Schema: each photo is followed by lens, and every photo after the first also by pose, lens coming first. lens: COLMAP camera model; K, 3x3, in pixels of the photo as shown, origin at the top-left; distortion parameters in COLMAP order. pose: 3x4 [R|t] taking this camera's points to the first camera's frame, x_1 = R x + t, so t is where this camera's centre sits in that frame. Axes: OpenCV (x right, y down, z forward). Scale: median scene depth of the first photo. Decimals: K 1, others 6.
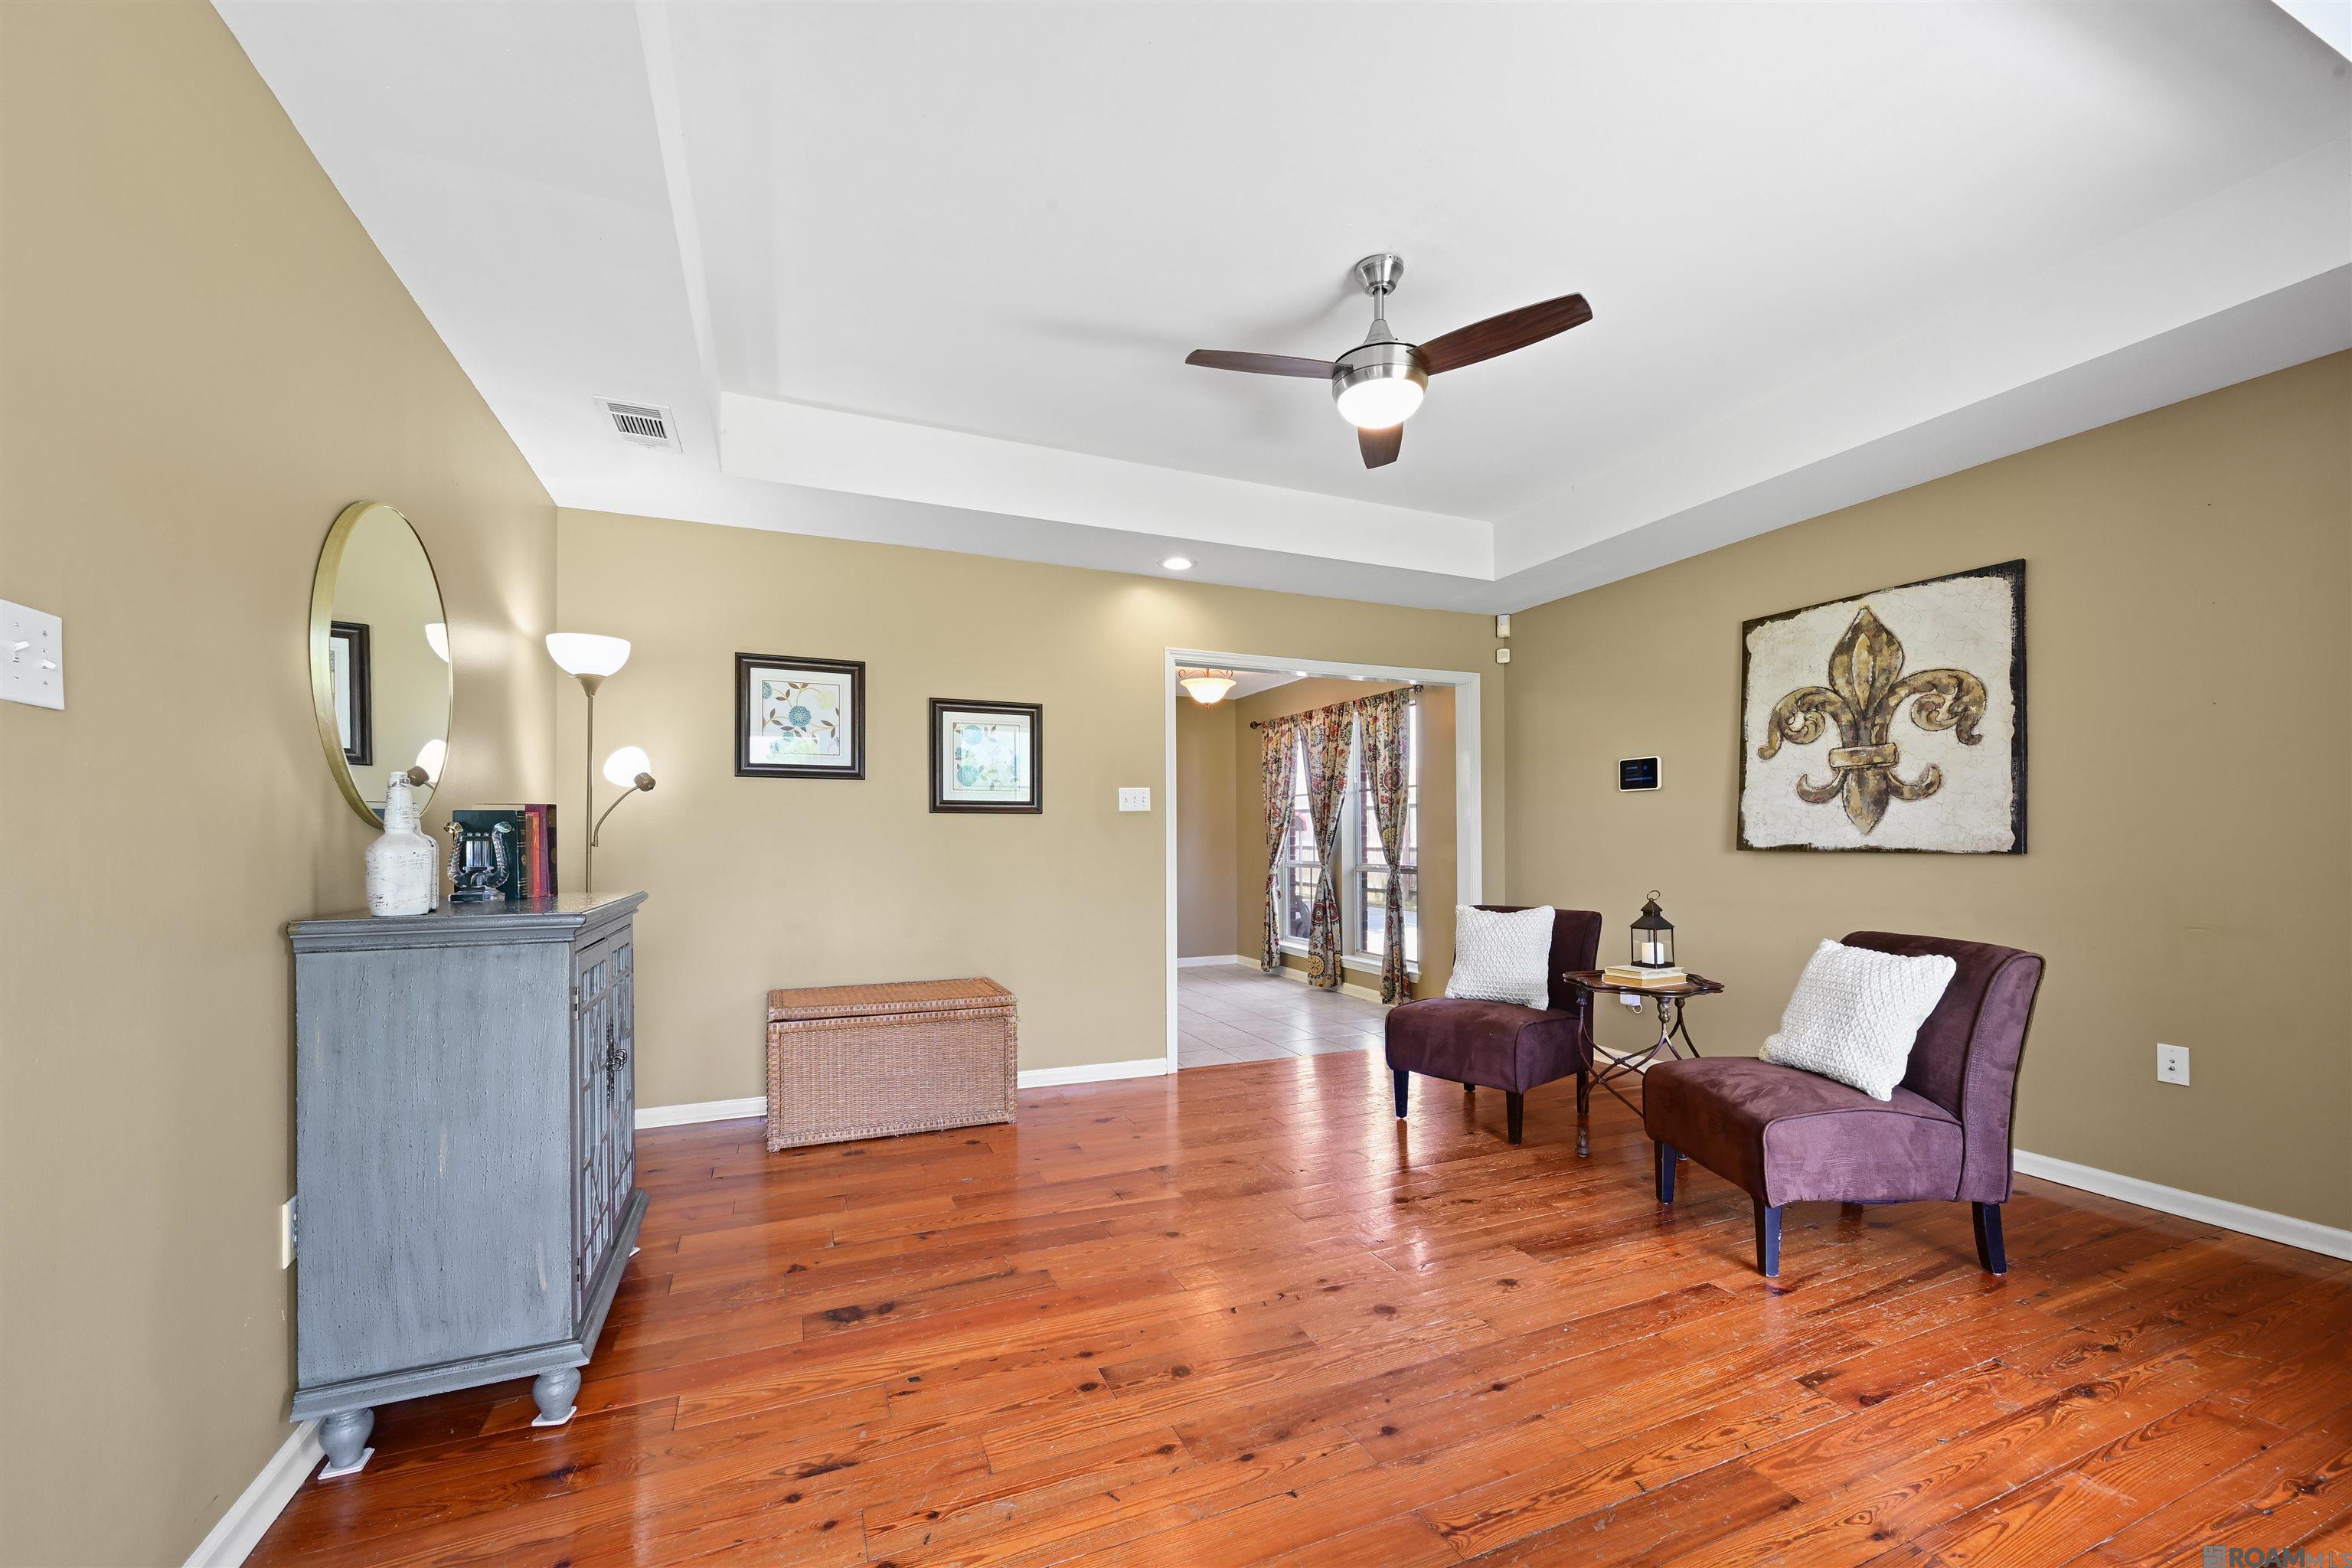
lens RADIAL K [[929.1, 0, 1179.8], [0, 929.1, 836.7], [0, 0, 1]] dist [-0.000401, 0.000015]
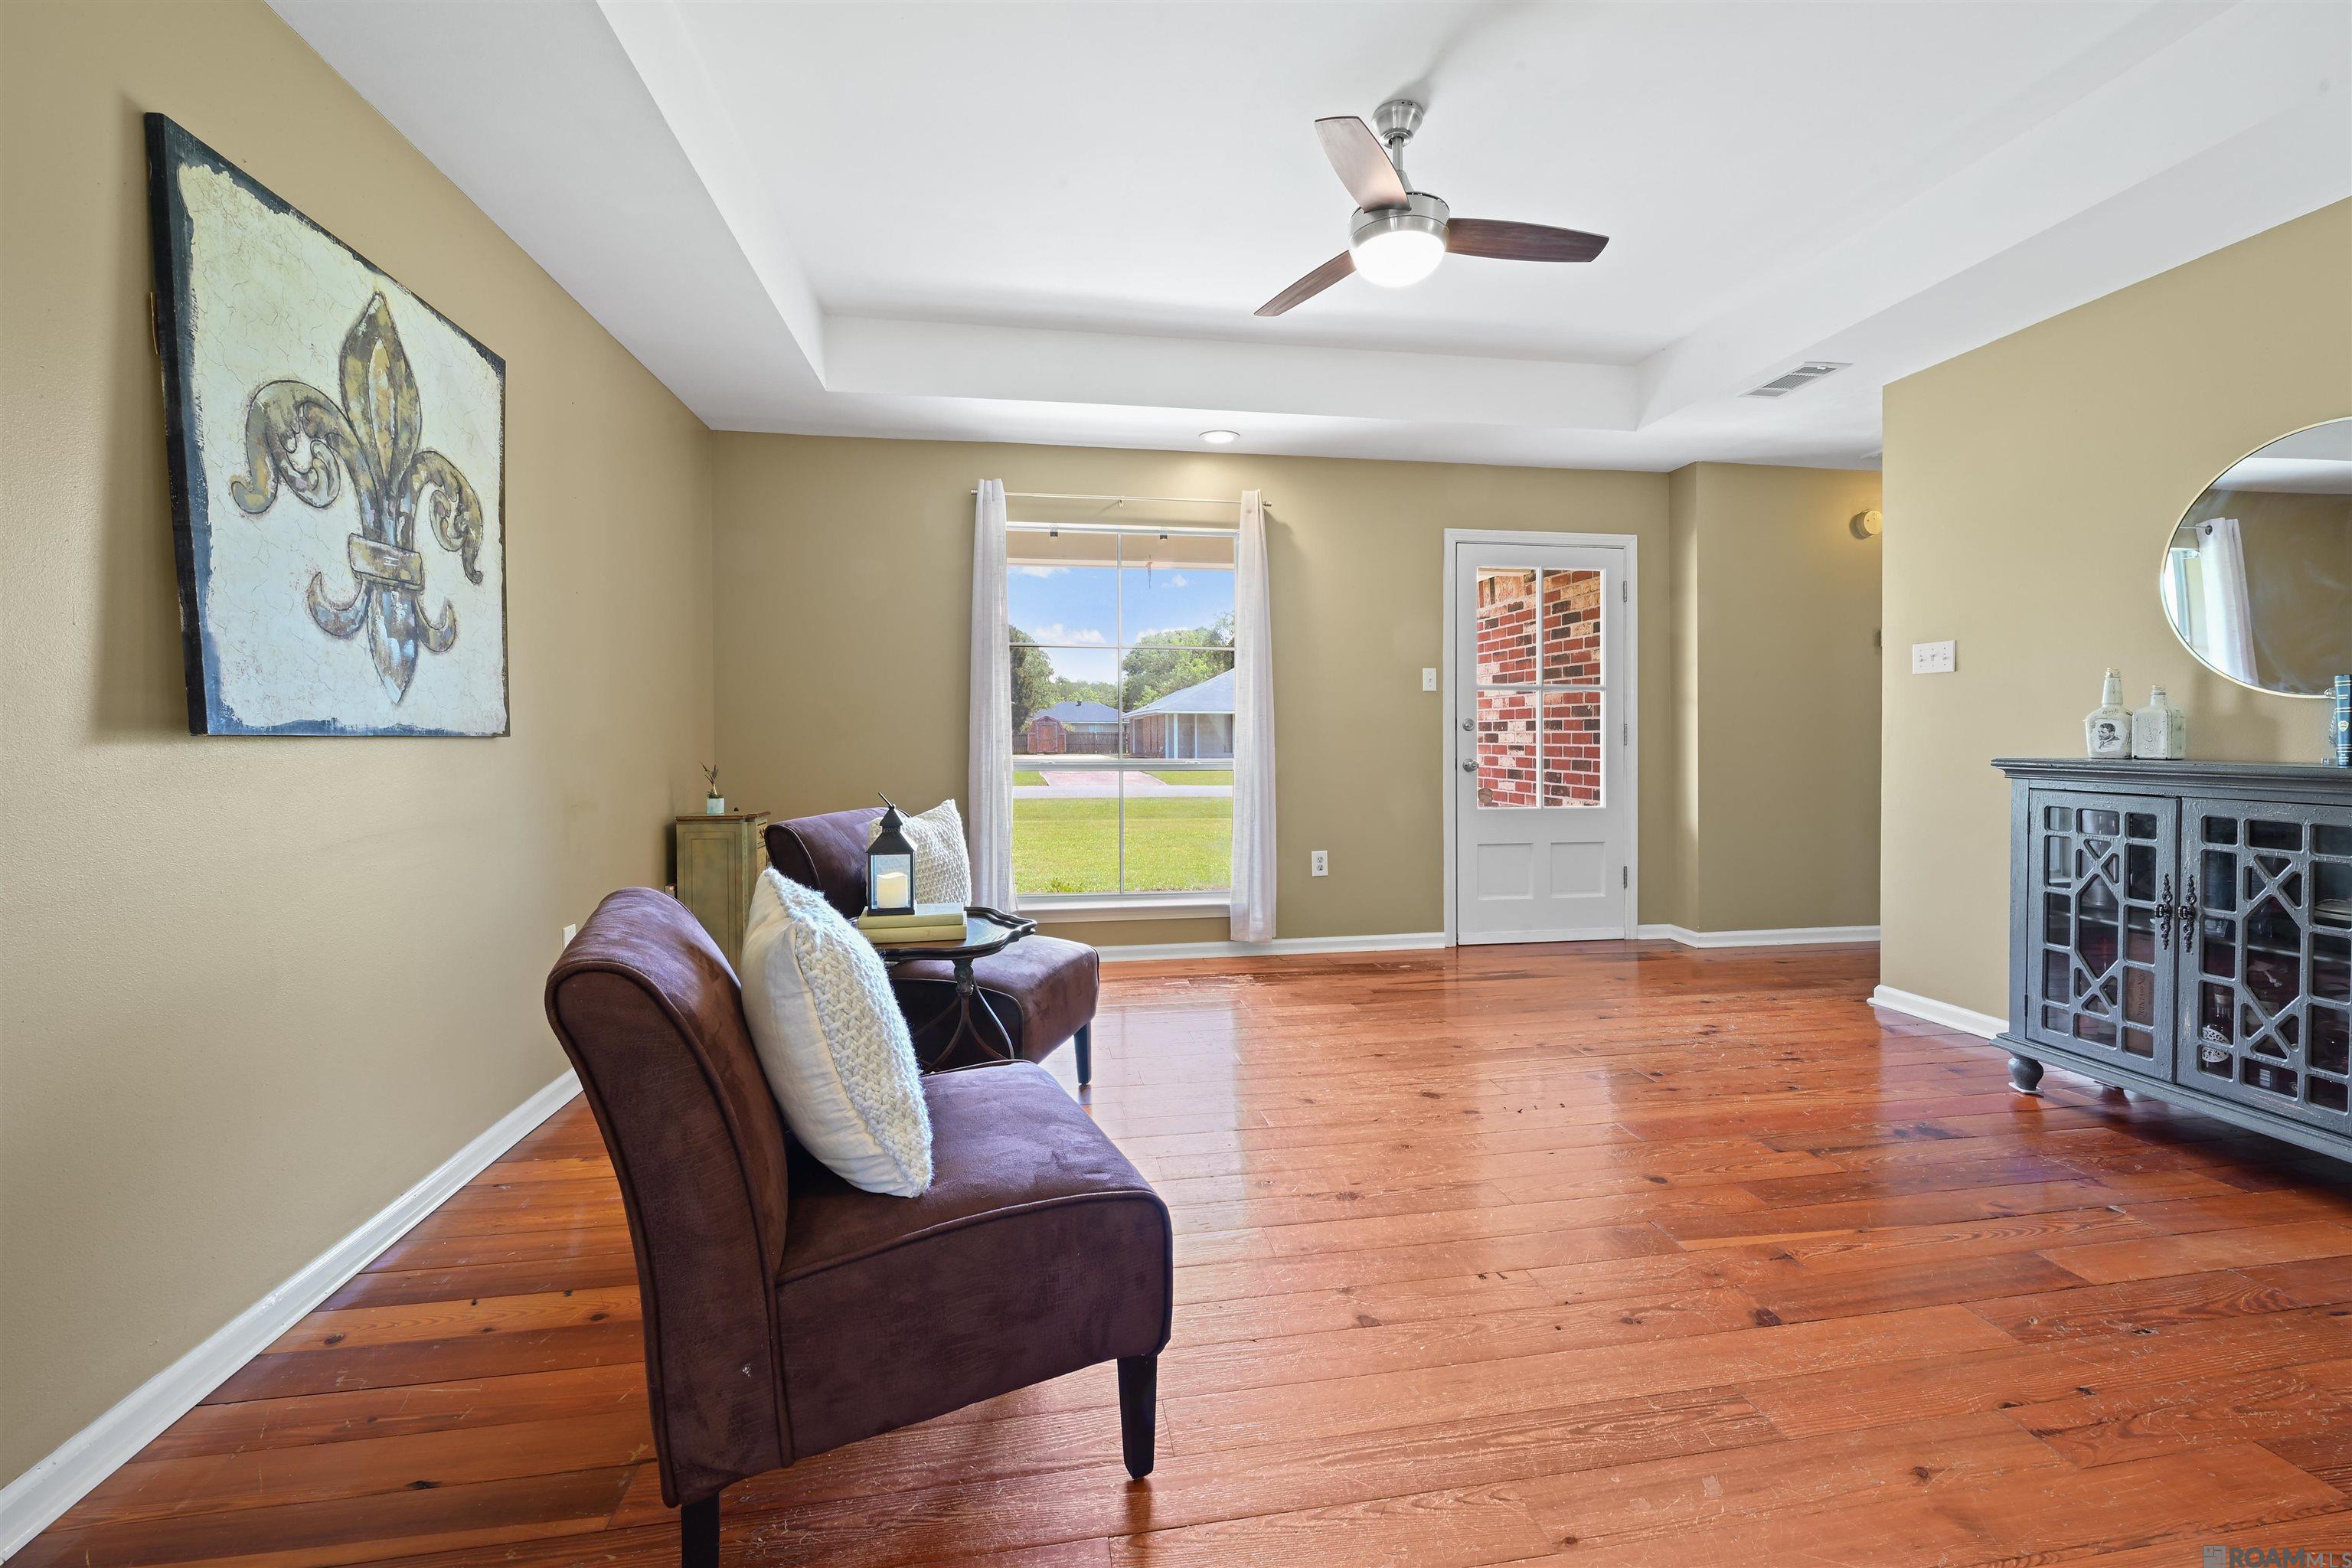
lens RADIAL K [[952.7, 0, 1171.7], [0, 952.7, 722.9], [0, 0, 1]] dist [0.000107, 0.000371]
pose [[-0.969955, 0.013813, 0.242892, 0.142641], [0.010628, 0.999840, -0.014419, 0.021086], [-0.243053, -0.011404, -0.969946, 1.392948]]
